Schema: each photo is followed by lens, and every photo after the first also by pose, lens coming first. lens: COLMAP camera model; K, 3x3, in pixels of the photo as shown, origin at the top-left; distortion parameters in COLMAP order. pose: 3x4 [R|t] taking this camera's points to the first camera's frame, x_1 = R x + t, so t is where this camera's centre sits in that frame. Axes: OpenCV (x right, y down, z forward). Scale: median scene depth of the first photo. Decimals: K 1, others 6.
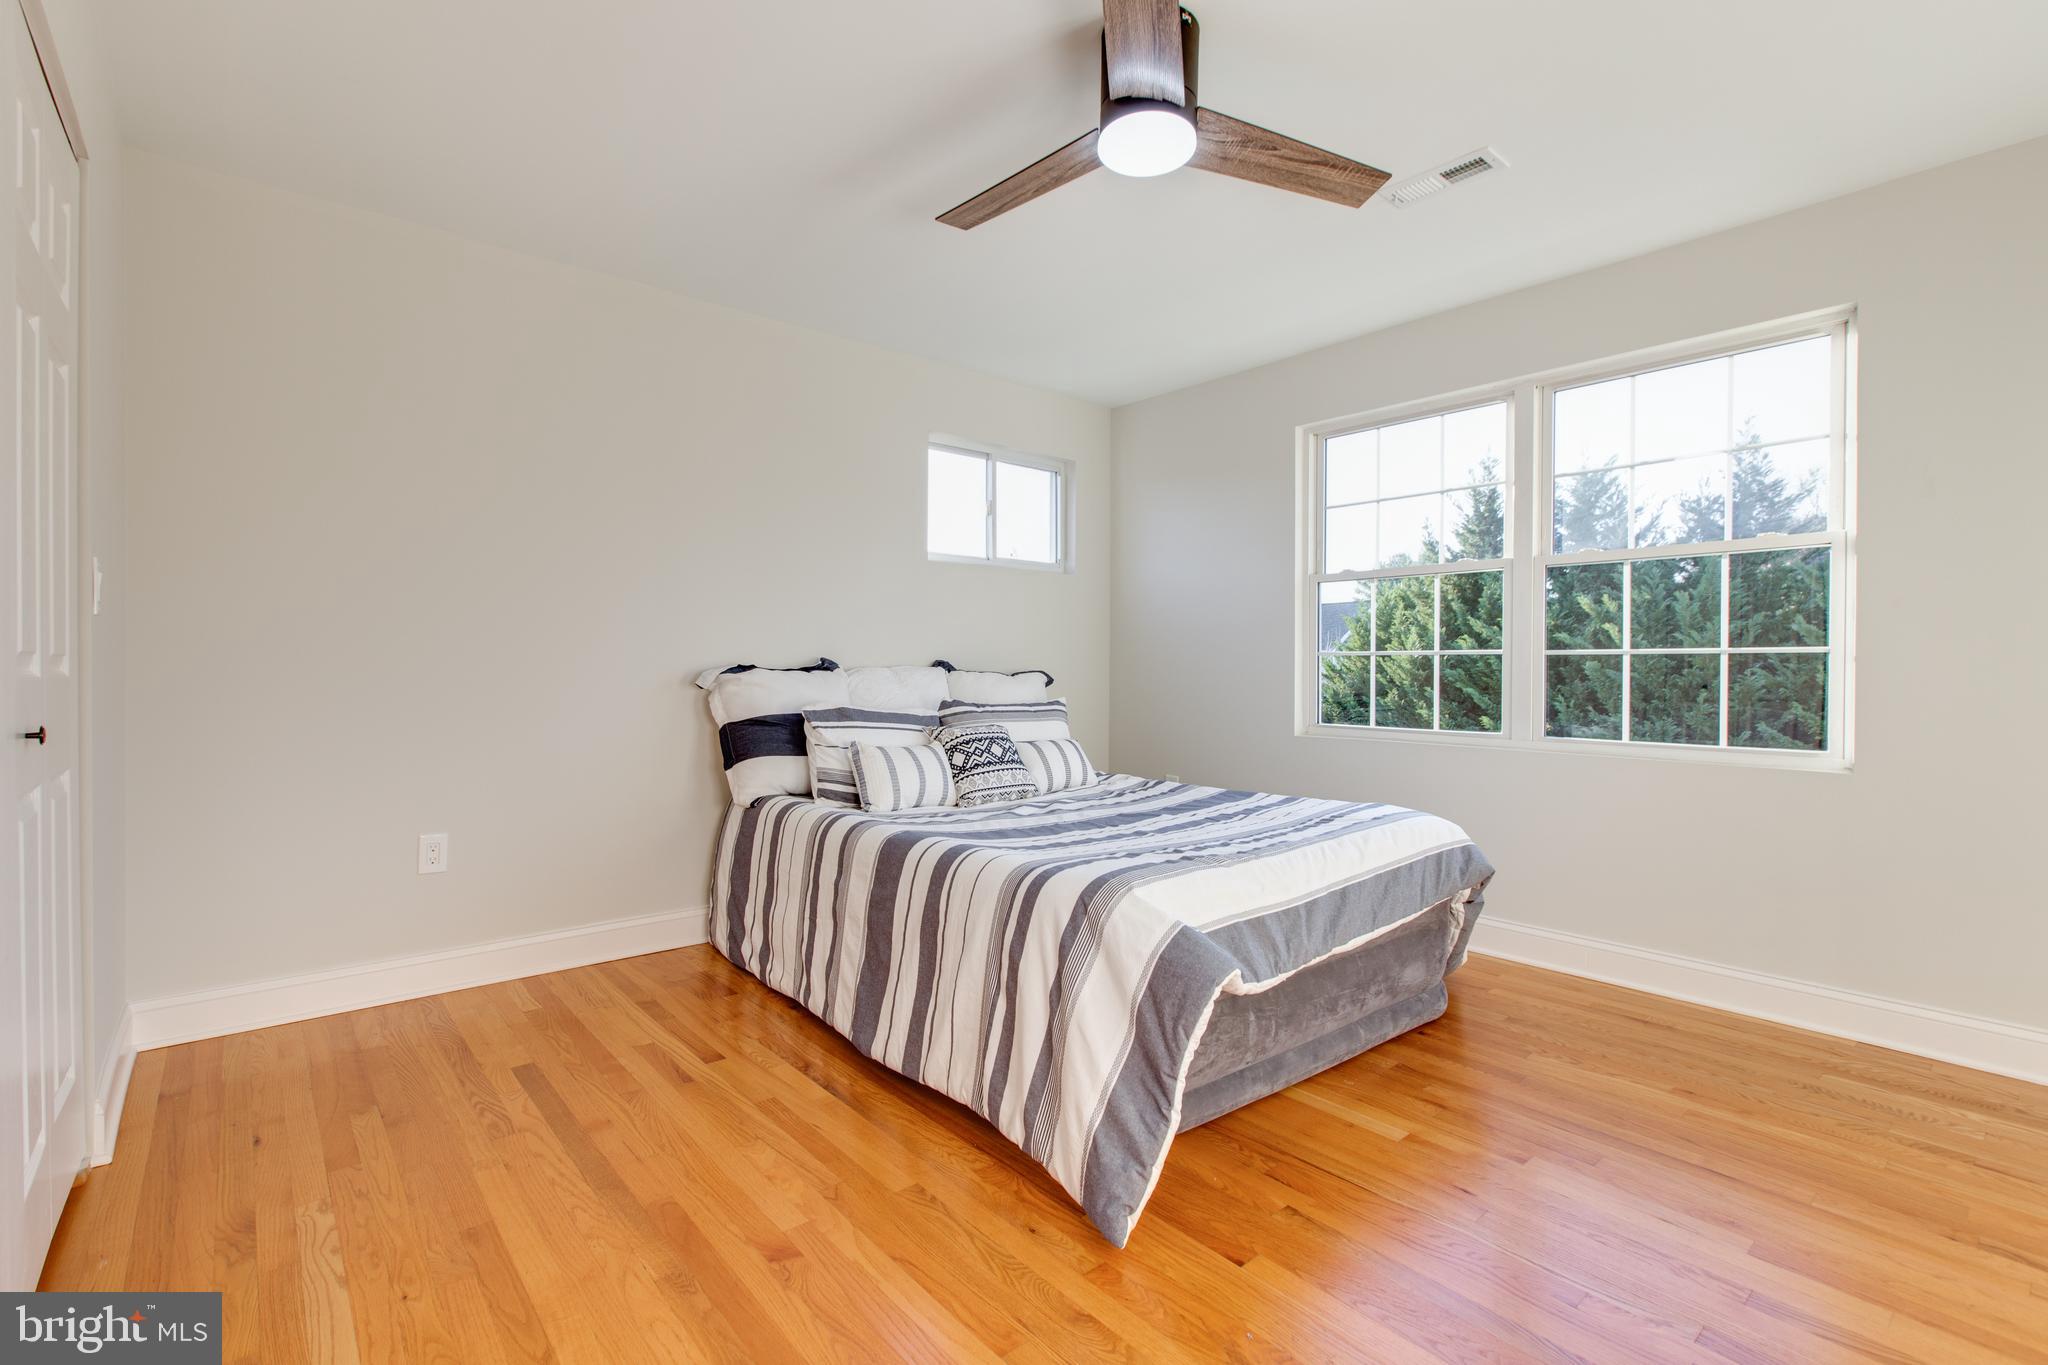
lens RADIAL K [[903.9, 0, 1020.2], [0, 903.9, 685.8], [0, 0, 1]] dist [-0.000223, 0.000504]
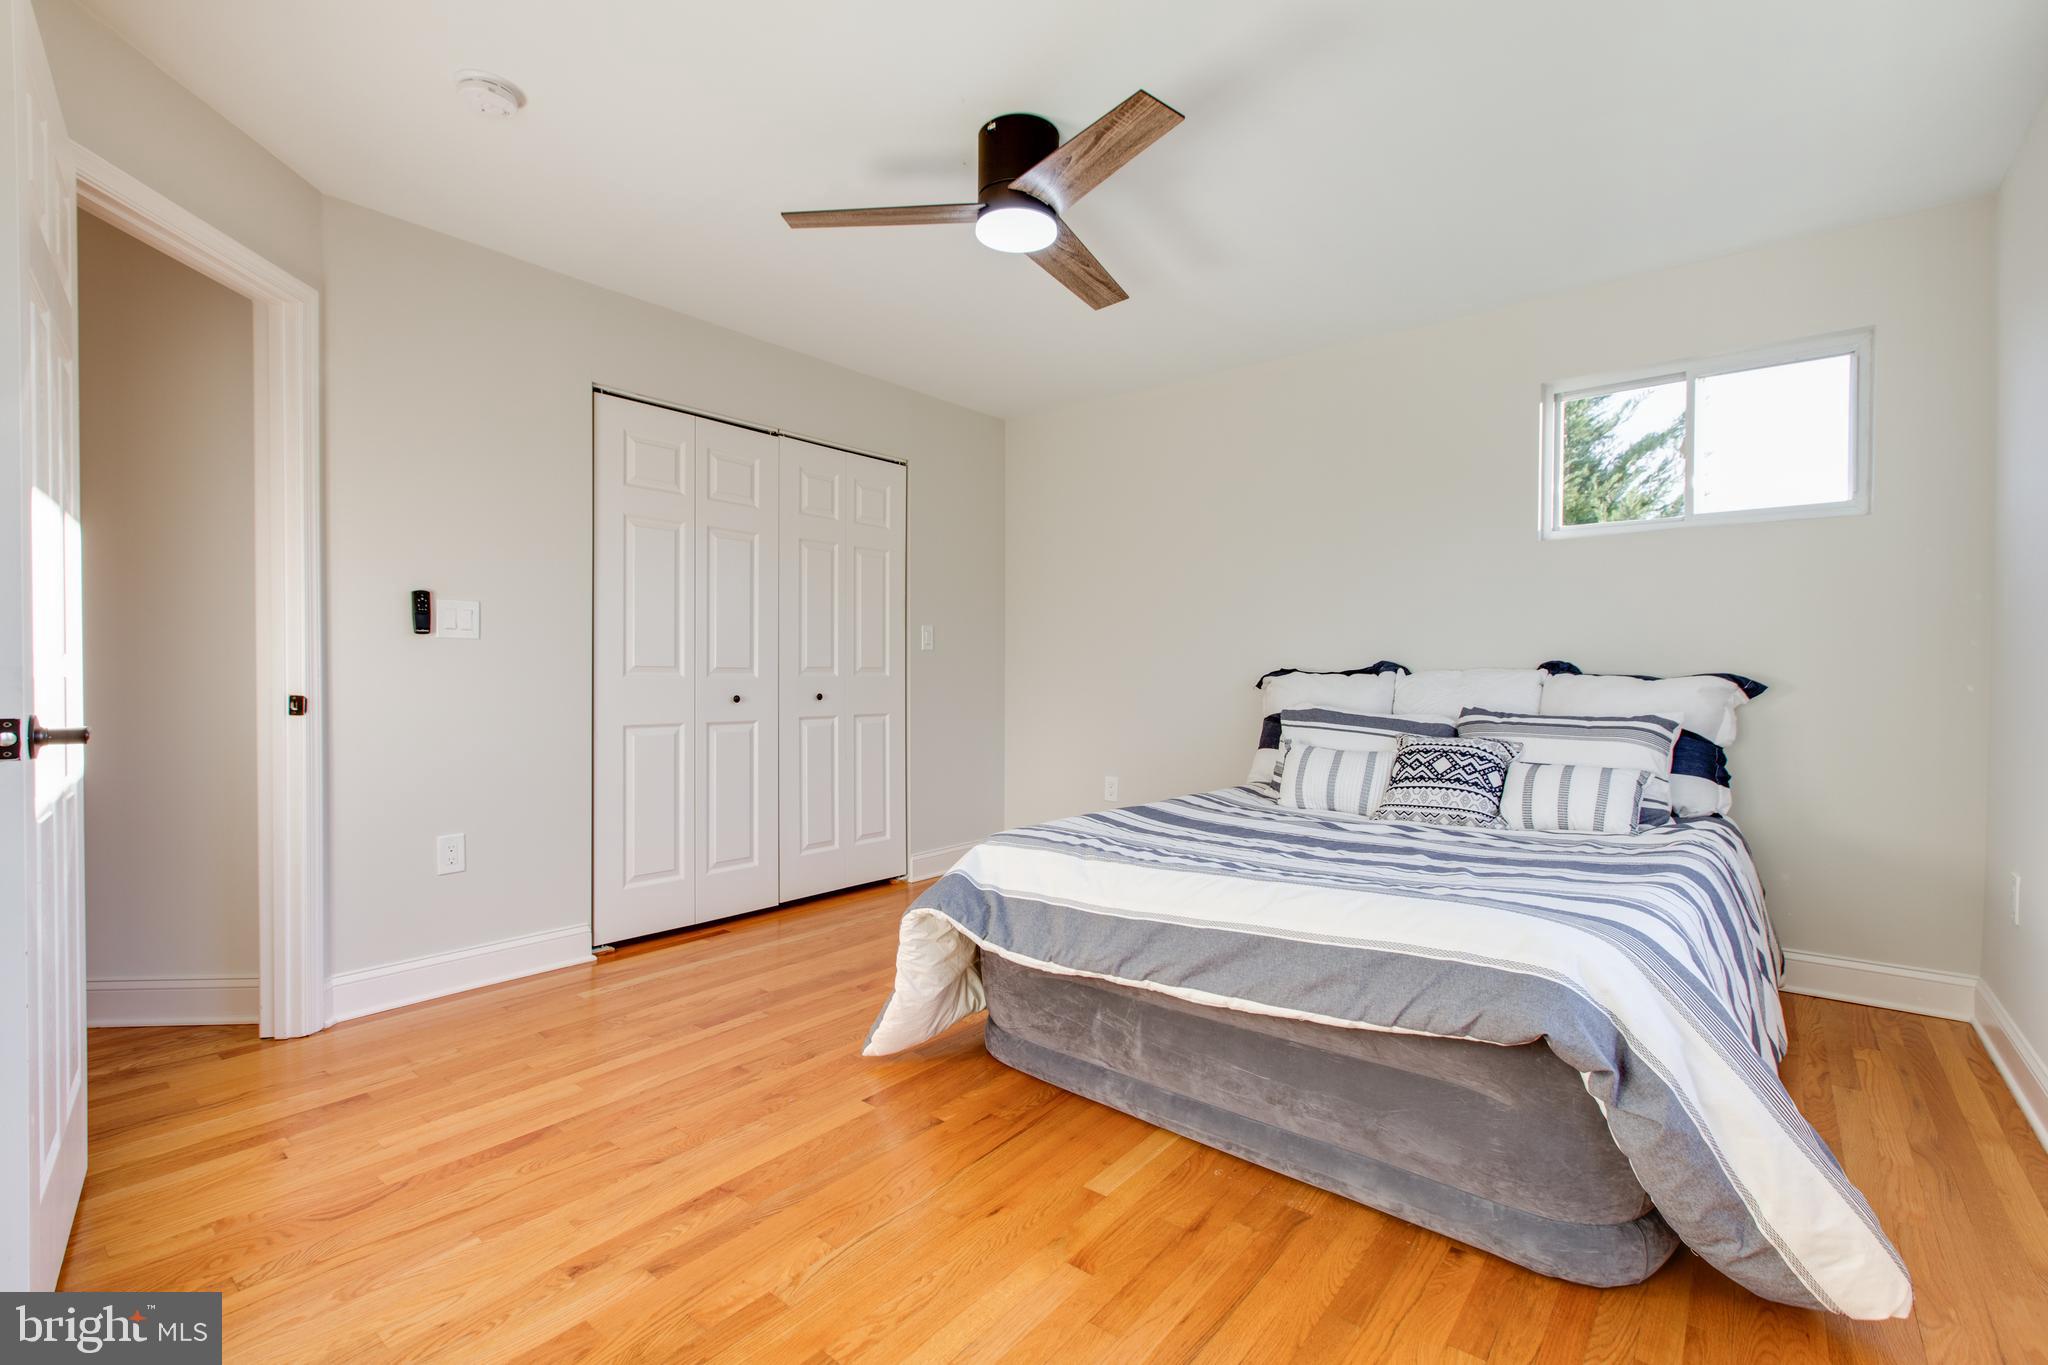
lens RADIAL K [[966.8, 0, 1039.5], [0, 966.8, 682.6], [0, 0, 1]] dist [-0.000465, 0.002047]
pose [[0.173718, 0.005836, -0.984778, 0.844307], [-0.011798, 0.999923, 0.003844, -0.006971], [0.984725, 0.010951, 0.173773, 0.477540]]
